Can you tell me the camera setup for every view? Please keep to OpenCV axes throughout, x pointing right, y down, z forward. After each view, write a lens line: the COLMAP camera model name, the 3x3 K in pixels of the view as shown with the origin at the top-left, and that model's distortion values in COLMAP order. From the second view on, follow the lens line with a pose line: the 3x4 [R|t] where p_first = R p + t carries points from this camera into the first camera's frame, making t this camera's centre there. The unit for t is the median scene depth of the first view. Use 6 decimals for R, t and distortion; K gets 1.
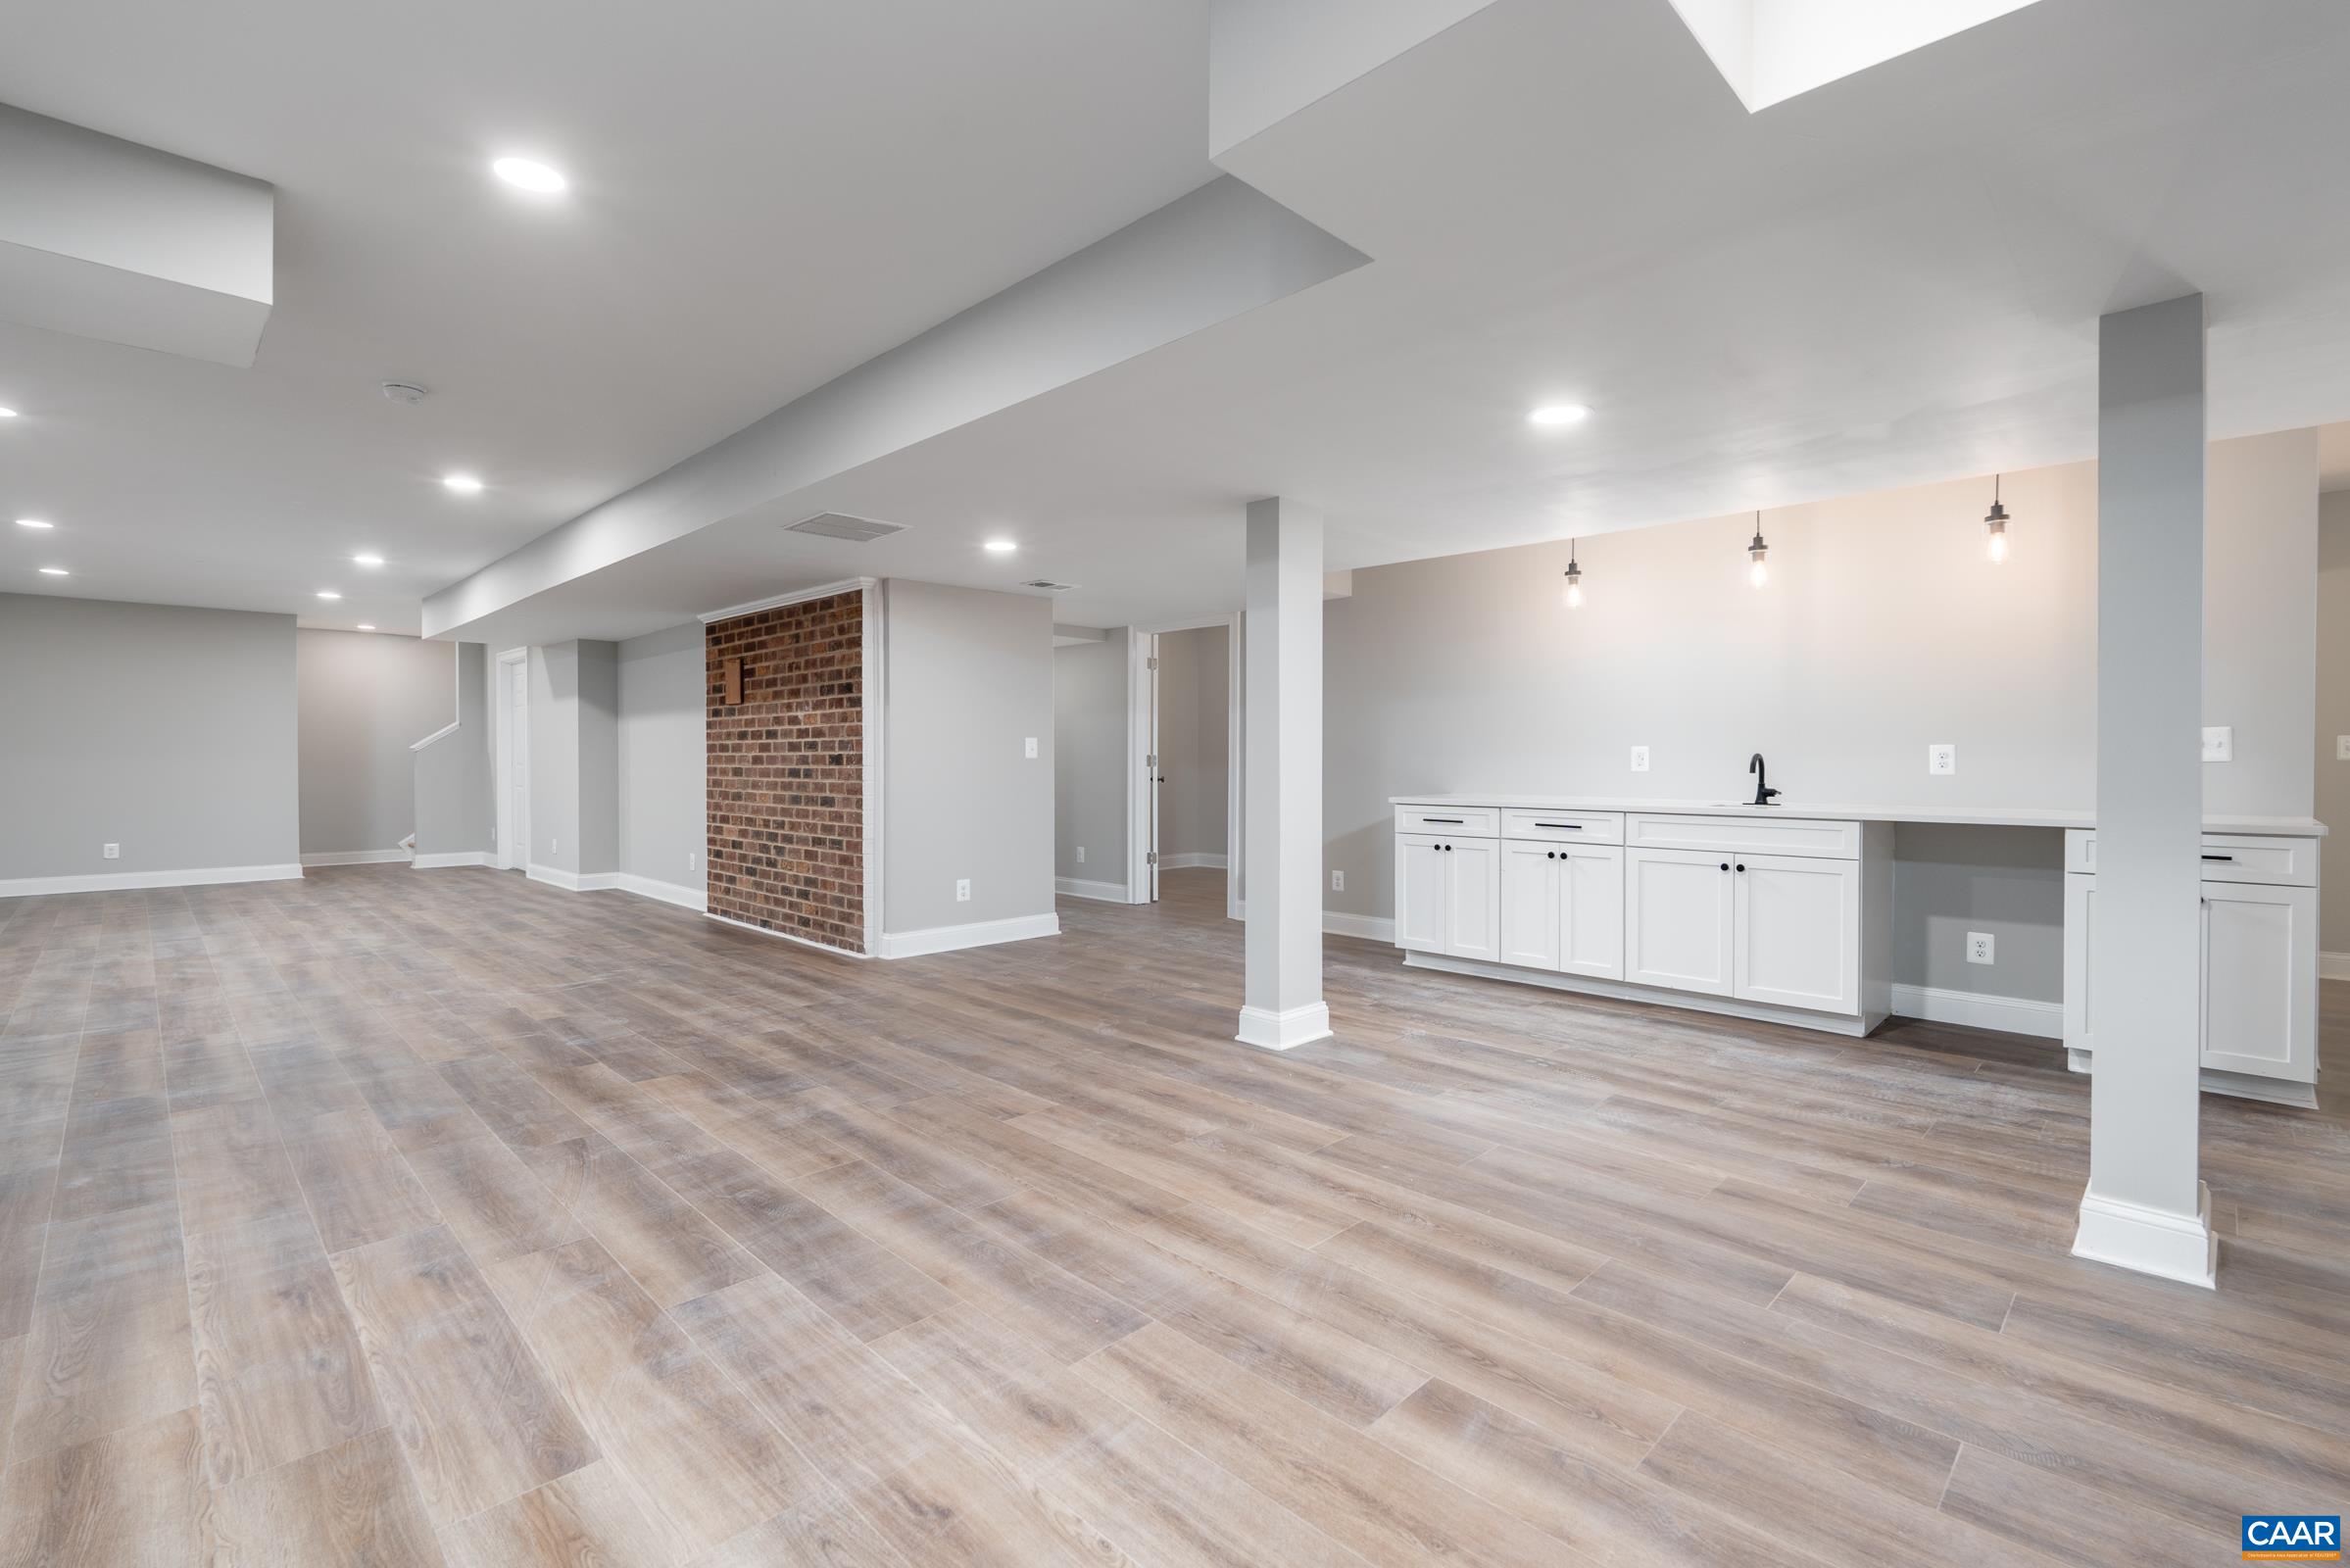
lens RADIAL K [[1055.0, 0, 1185.6], [0, 1055.0, 772.7], [0, 0, 1]] dist [-0.017026, 0.011669]
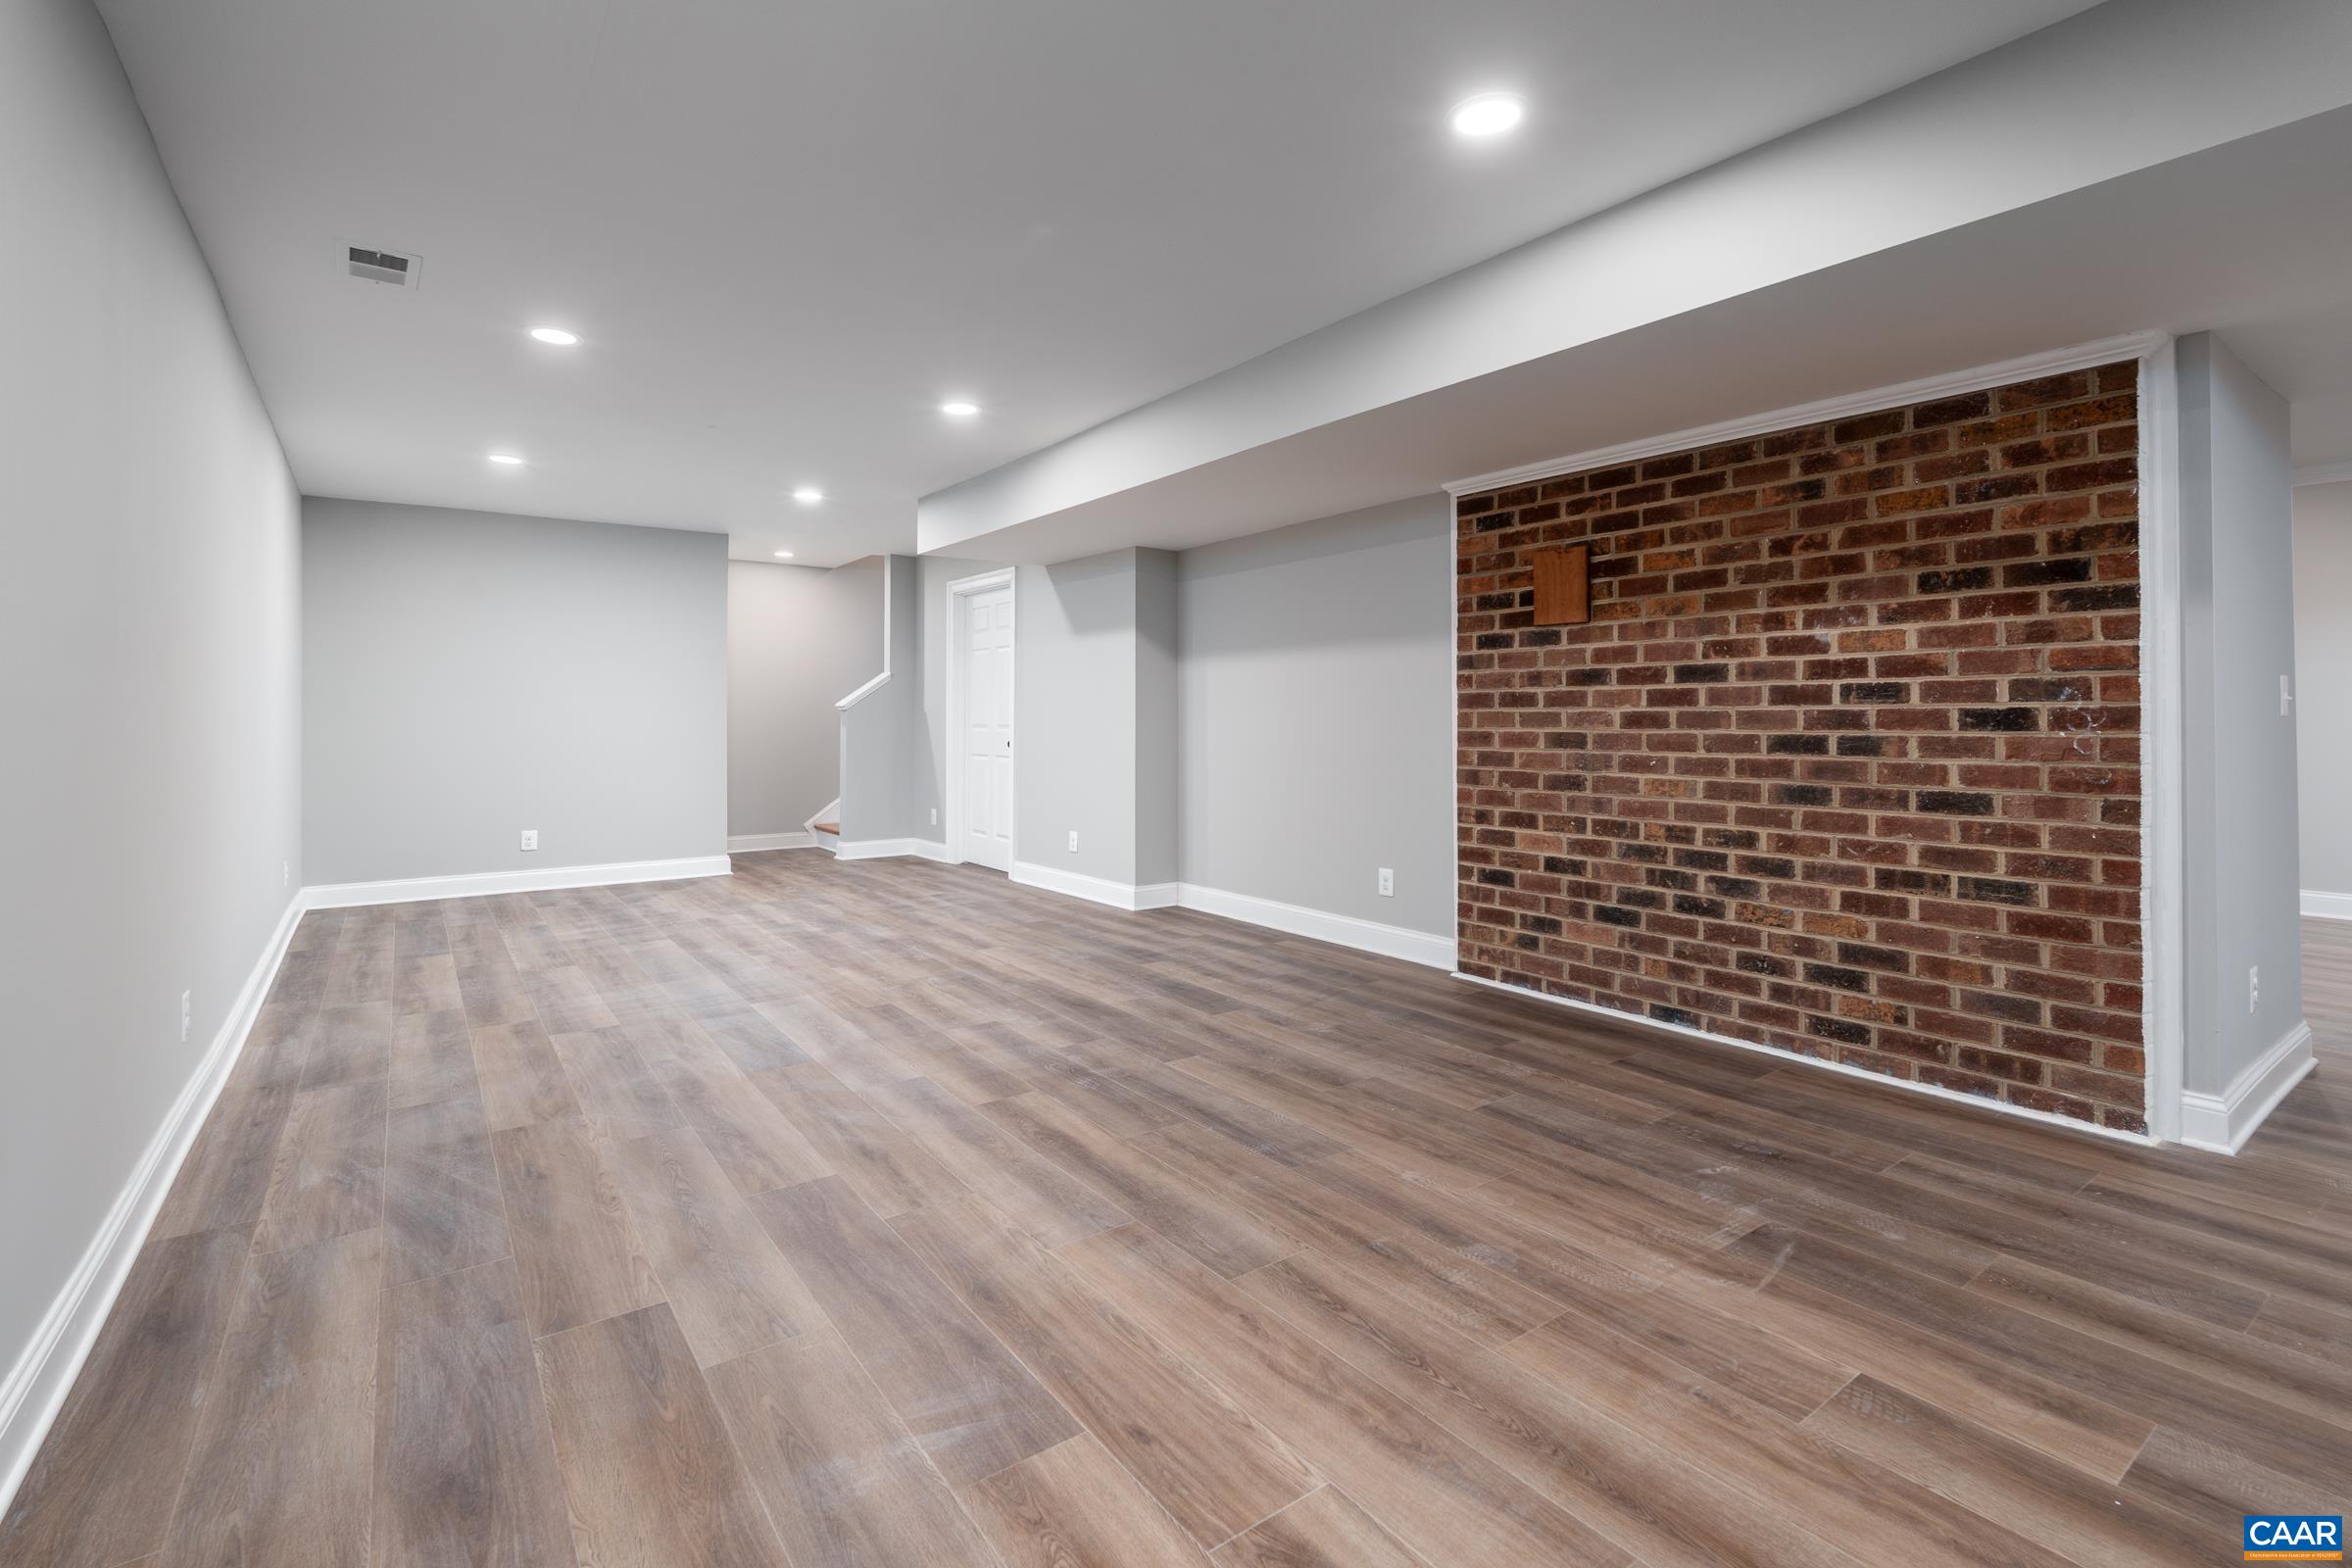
lens RADIAL K [[1040.0, 0, 1176.0], [0, 1040.0, 733.3], [0, 0, 1]] dist [-0.077890, 0.039829]
pose [[0.987778, -0.000151, -0.155868, -0.444559], [-0.000104, 0.999999, -0.001623, -0.003314], [0.155868, 0.001619, 0.987777, 0.327737]]
